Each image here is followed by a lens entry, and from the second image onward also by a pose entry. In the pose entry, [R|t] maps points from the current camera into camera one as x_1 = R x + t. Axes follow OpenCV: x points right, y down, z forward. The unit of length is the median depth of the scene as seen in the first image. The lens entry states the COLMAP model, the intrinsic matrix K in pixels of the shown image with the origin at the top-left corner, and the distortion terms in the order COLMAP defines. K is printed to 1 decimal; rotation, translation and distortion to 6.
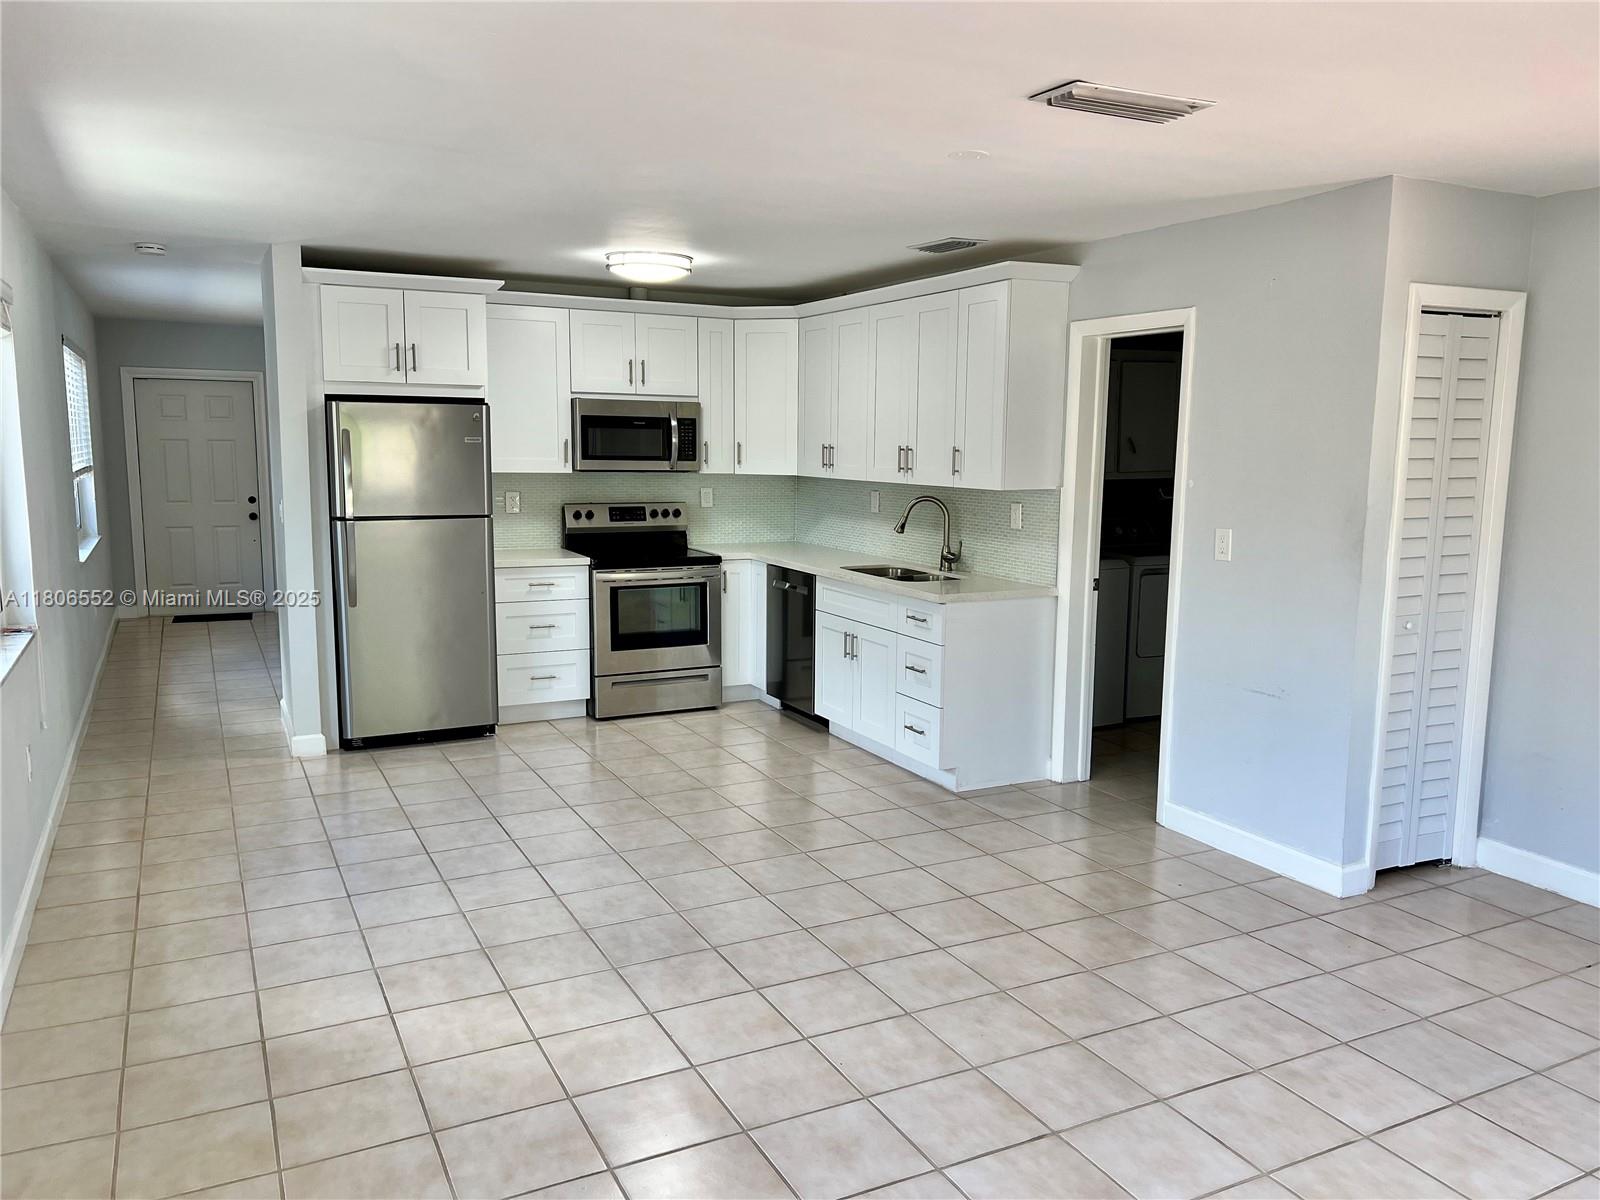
lens RADIAL K [[1193.0, 0, 806.9], [0, 1193.0, 590.9], [0, 0, 1]] dist [0.059620, -0.149087]
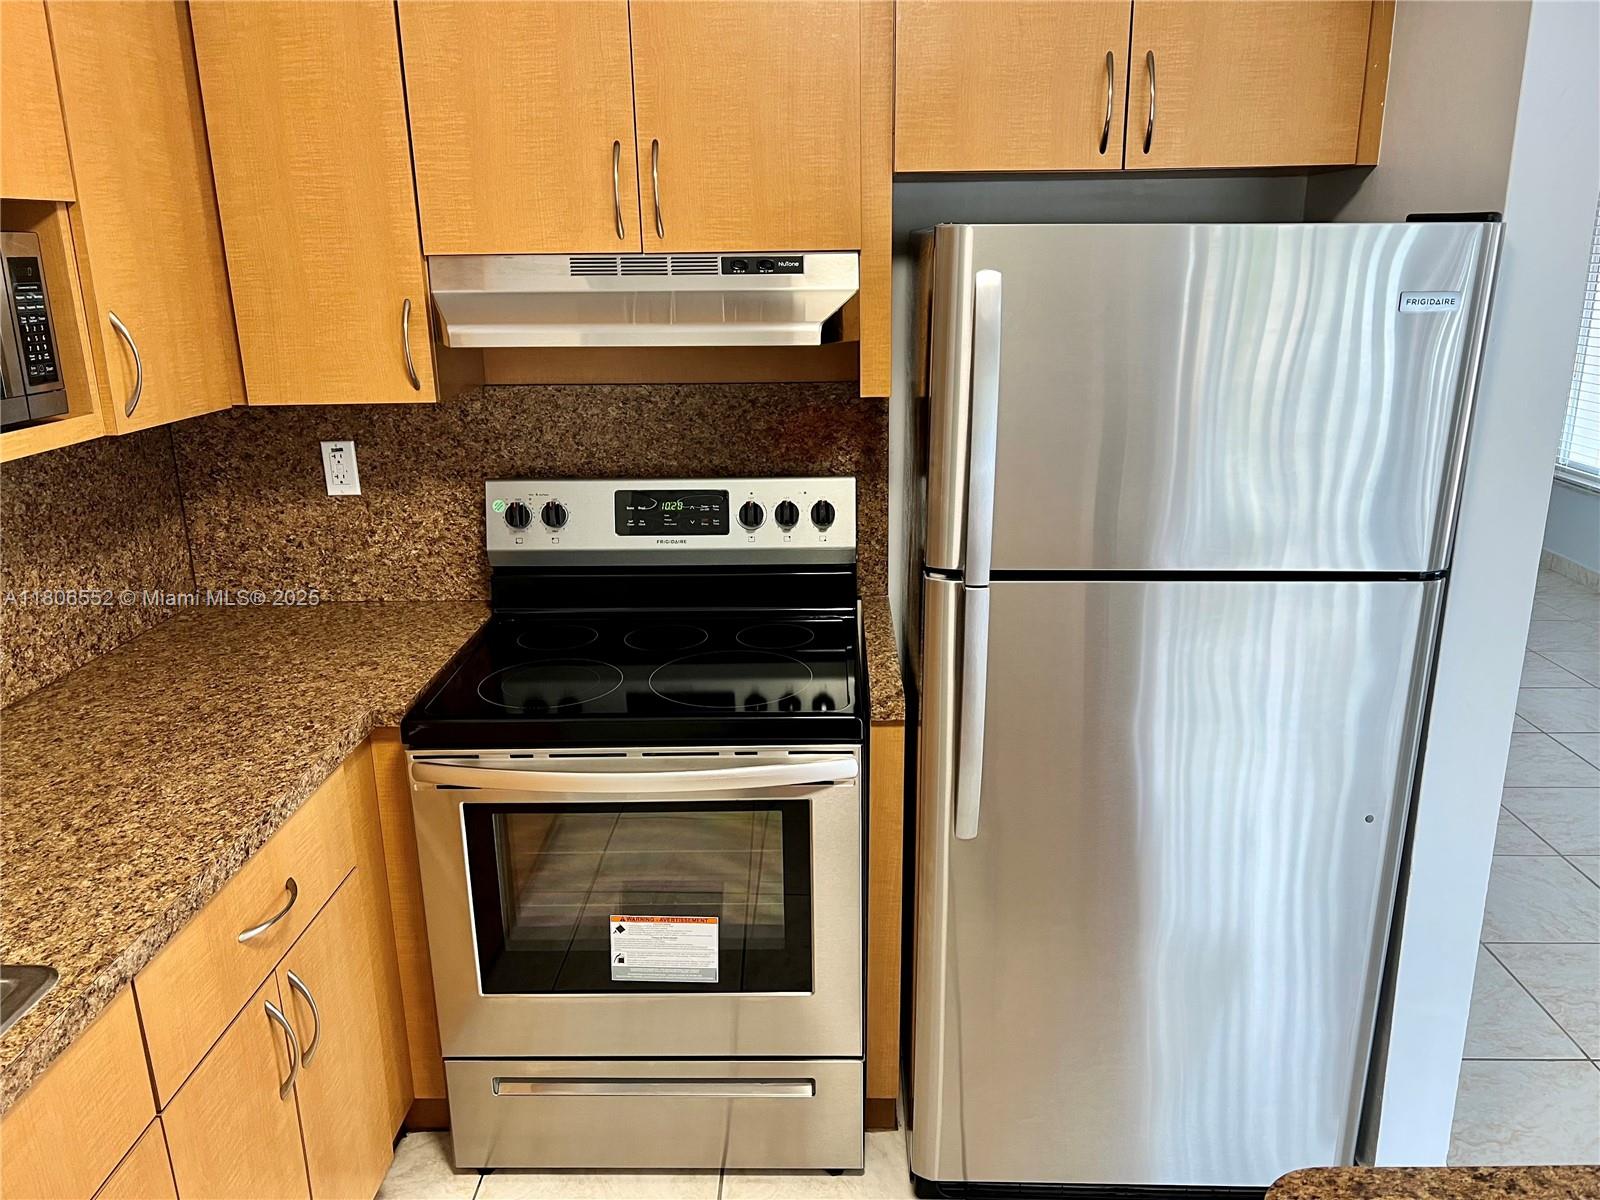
lens RADIAL K [[1202.6, 0, 800.0], [0, 1202.6, 600.0], [0, 0, 1]] dist [0.035068, -0.041202]
pose [[0.884048, 0.107323, -0.454907, 0.039270], [-0.036984, 0.986291, 0.160817, -0.102636], [0.465930, -0.125346, 0.875898, 0.772260]]
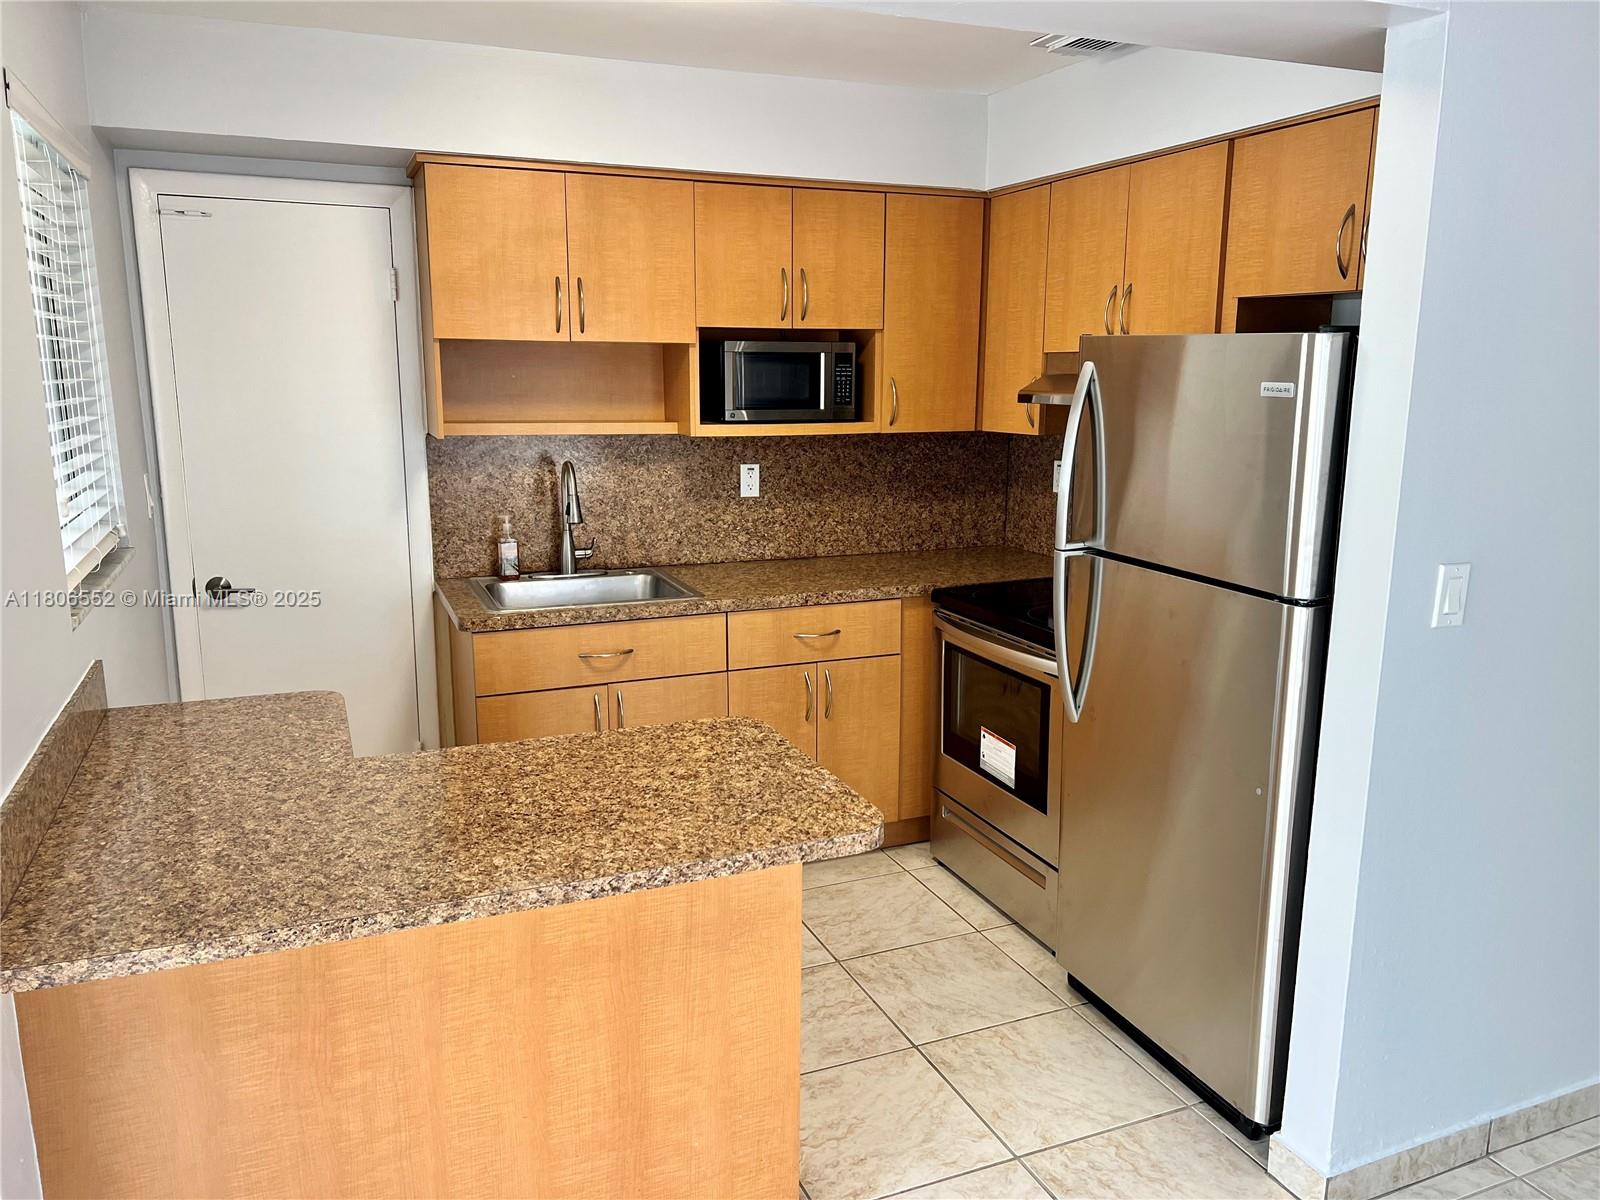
lens RADIAL K [[1202.6, 0, 800.0], [0, 1202.6, 600.0], [0, 0, 1]] dist [0.035068, -0.041202]
pose [[-0.077950, 0.181599, -0.980278, 0.383836], [-0.127906, 0.973323, 0.190482, -0.117651], [0.988718, 0.140231, -0.052643, 0.950139]]
